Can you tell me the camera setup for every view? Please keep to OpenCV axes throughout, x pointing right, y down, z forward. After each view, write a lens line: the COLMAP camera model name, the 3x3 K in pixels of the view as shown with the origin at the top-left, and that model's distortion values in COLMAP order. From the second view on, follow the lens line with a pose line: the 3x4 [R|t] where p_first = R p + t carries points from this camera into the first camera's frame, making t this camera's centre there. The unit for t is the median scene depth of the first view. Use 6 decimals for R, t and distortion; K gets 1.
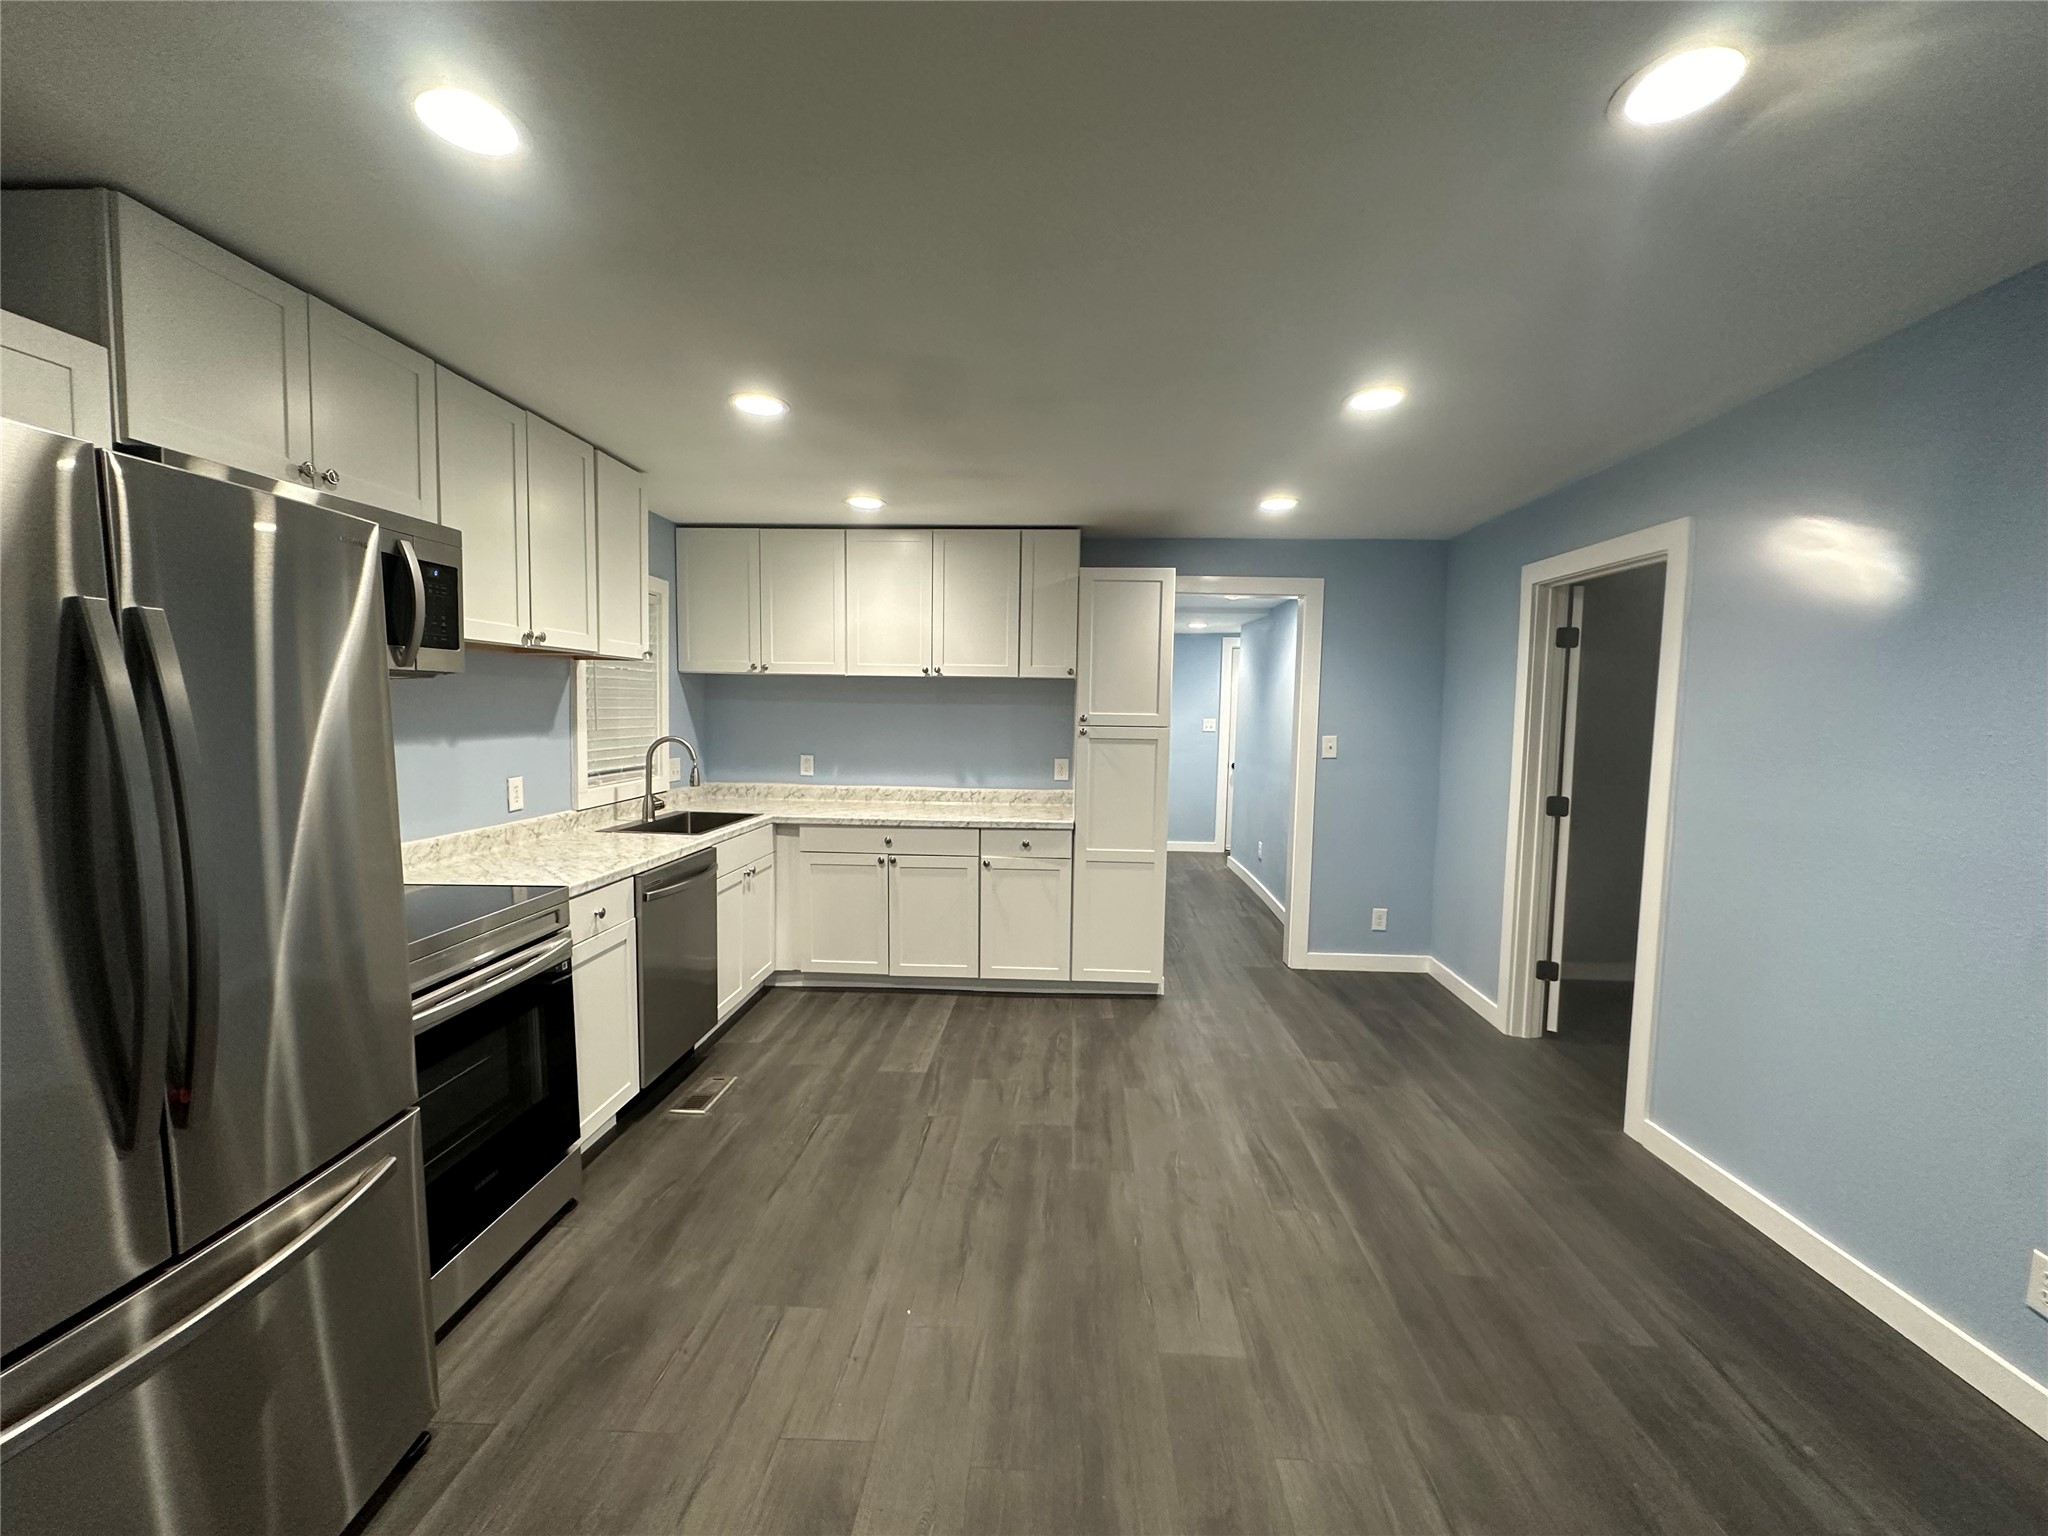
lens RADIAL K [[817.5, 0, 1028.7], [0, 817.5, 763.9], [0, 0, 1]] dist [-0.006321, -0.000004]
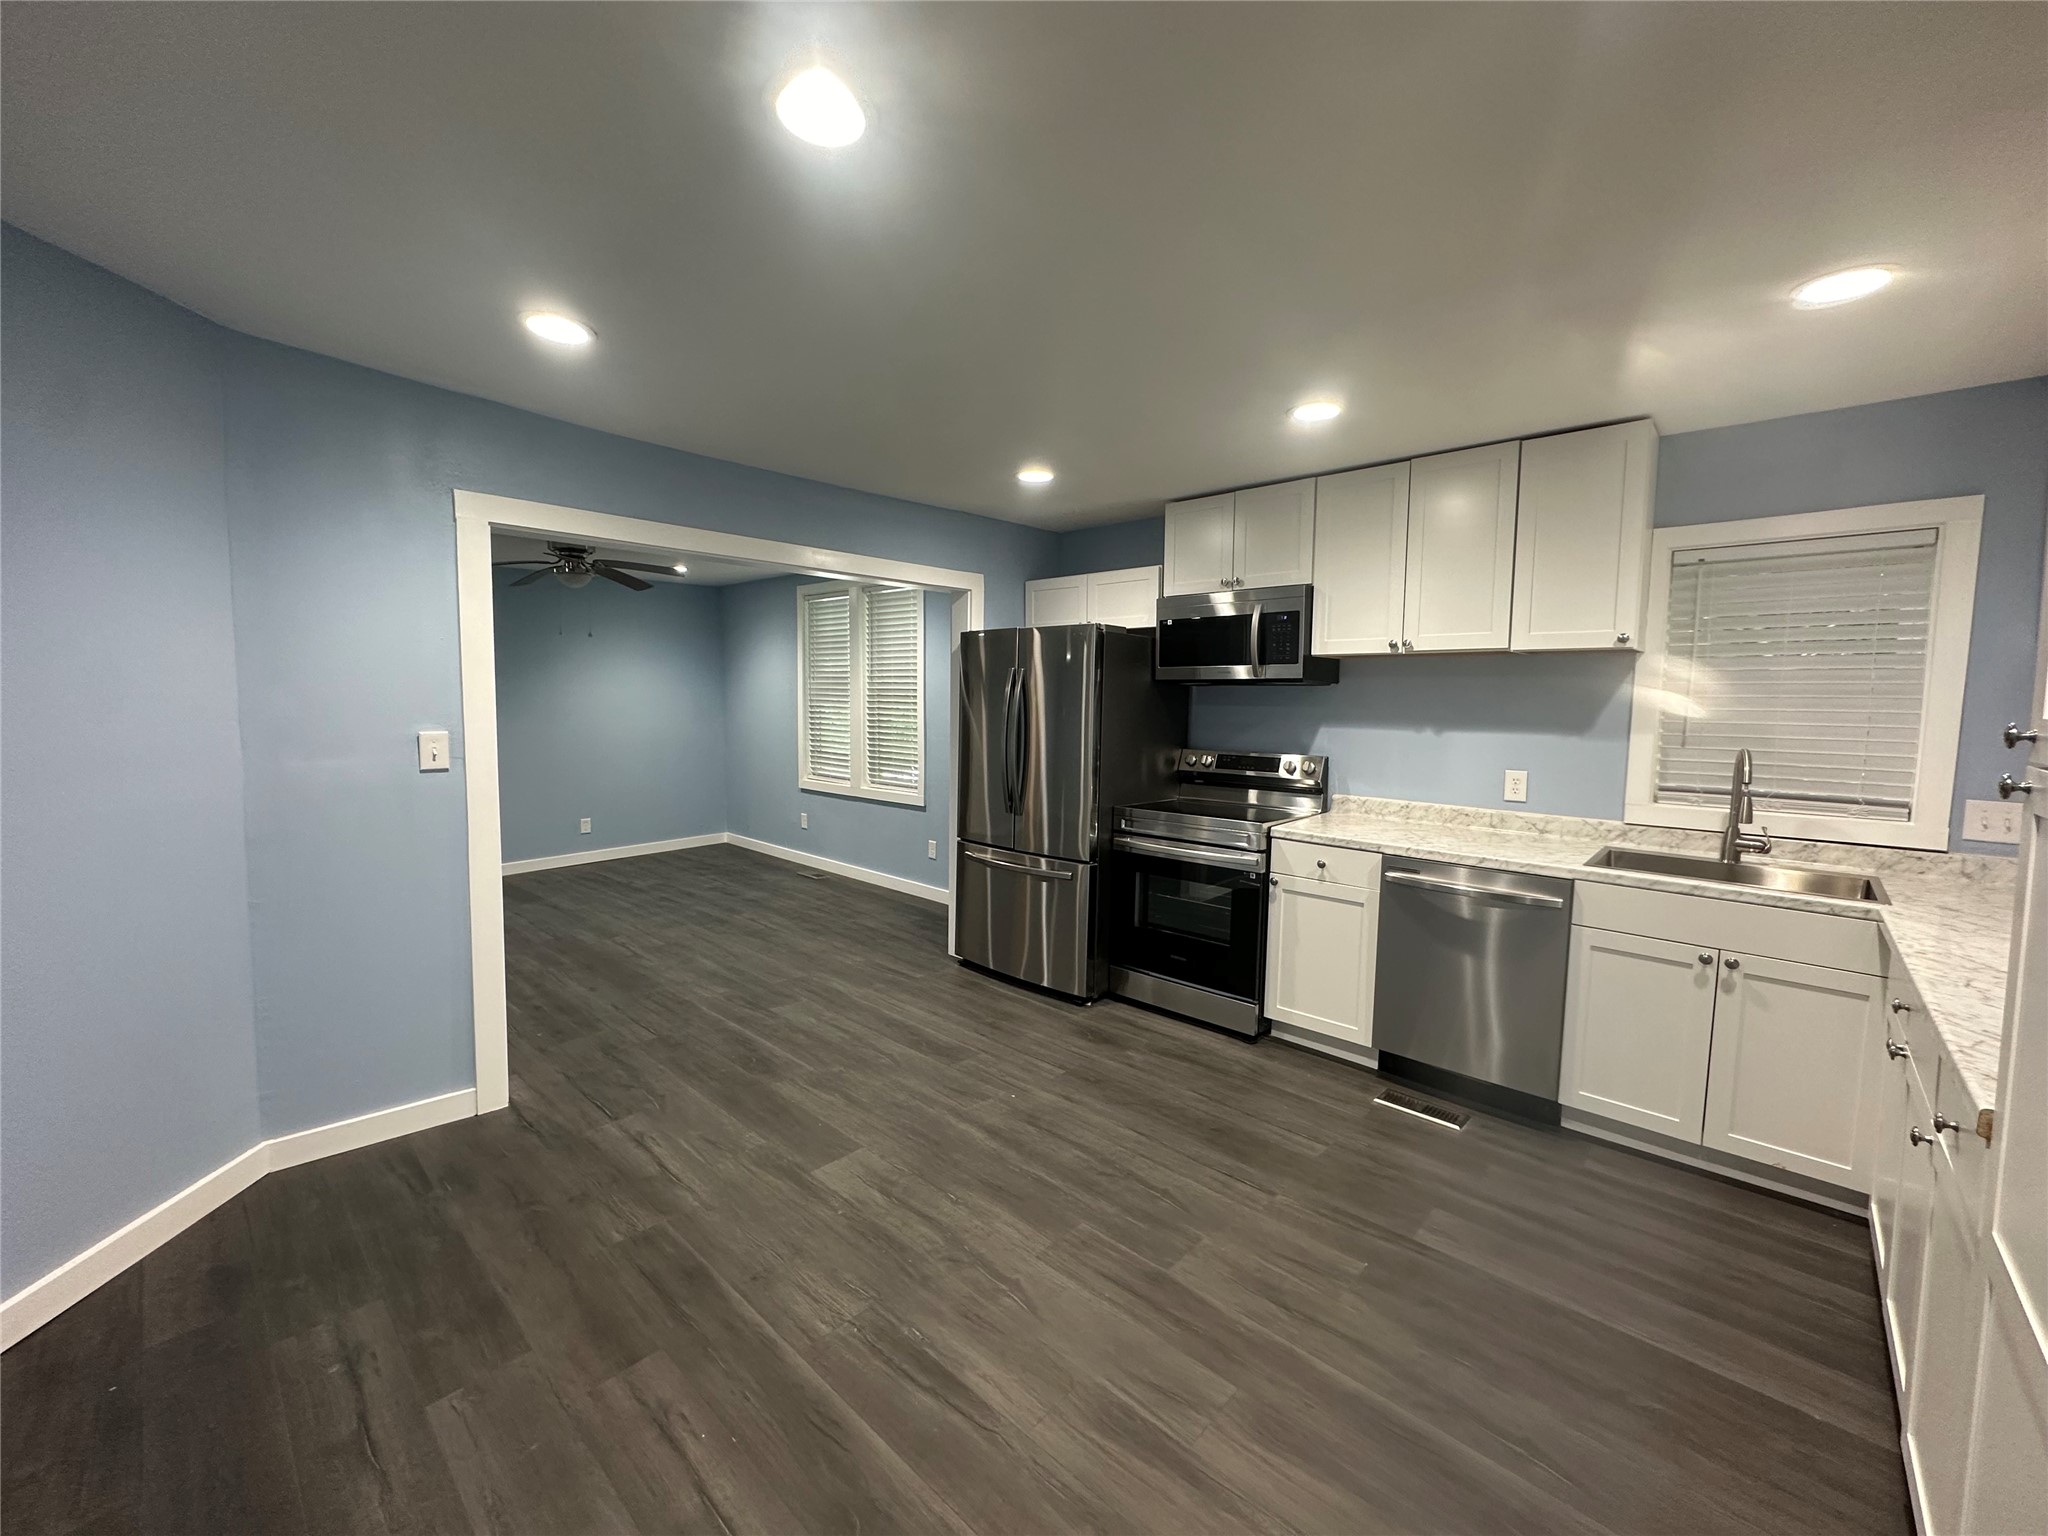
lens RADIAL K [[817.5, 0, 1021.2], [0, 817.5, 766.7], [0, 0, 1]] dist [-0.006321, -0.000004]
pose [[-0.640934, 0.045350, -0.766256, 0.548563], [-0.074016, 0.989950, 0.120500, -0.062874], [0.764019, 0.133947, -0.631136, 1.062266]]
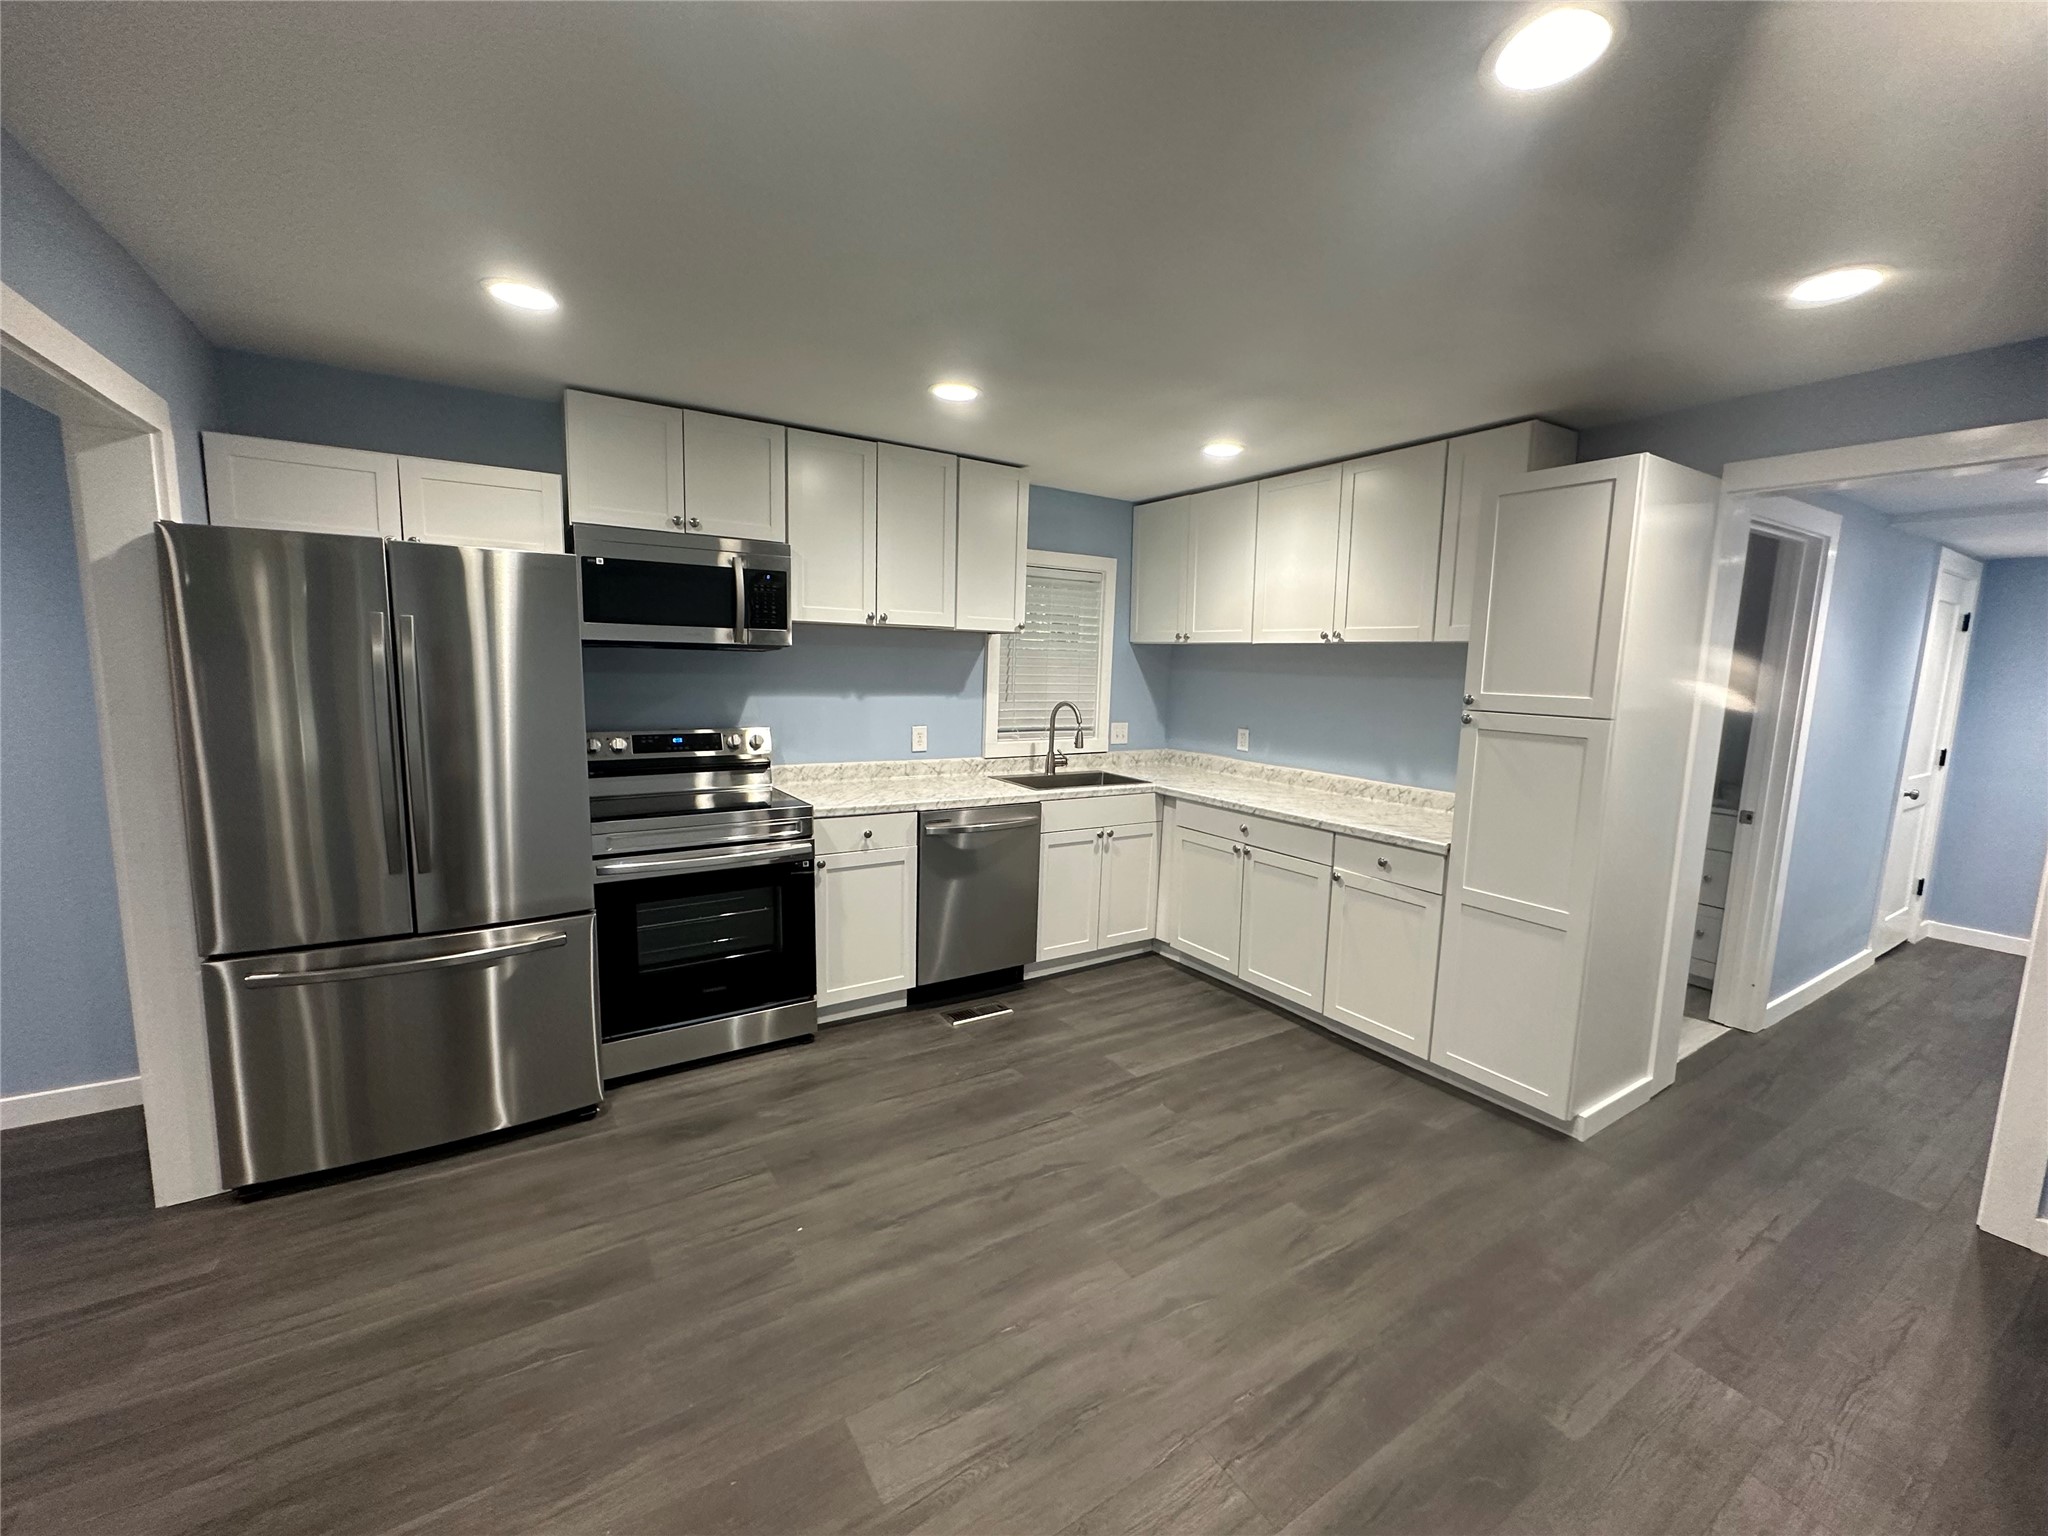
lens RADIAL K [[817.5, 0, 1026.2], [0, 817.5, 766.3], [0, 0, 1]] dist [-0.006321, -0.000004]
pose [[0.583596, 0.102640, -0.805531, 0.476044], [-0.074487, 0.994564, 0.072762, -0.024999], [0.808621, 0.017537, 0.588069, 0.334479]]
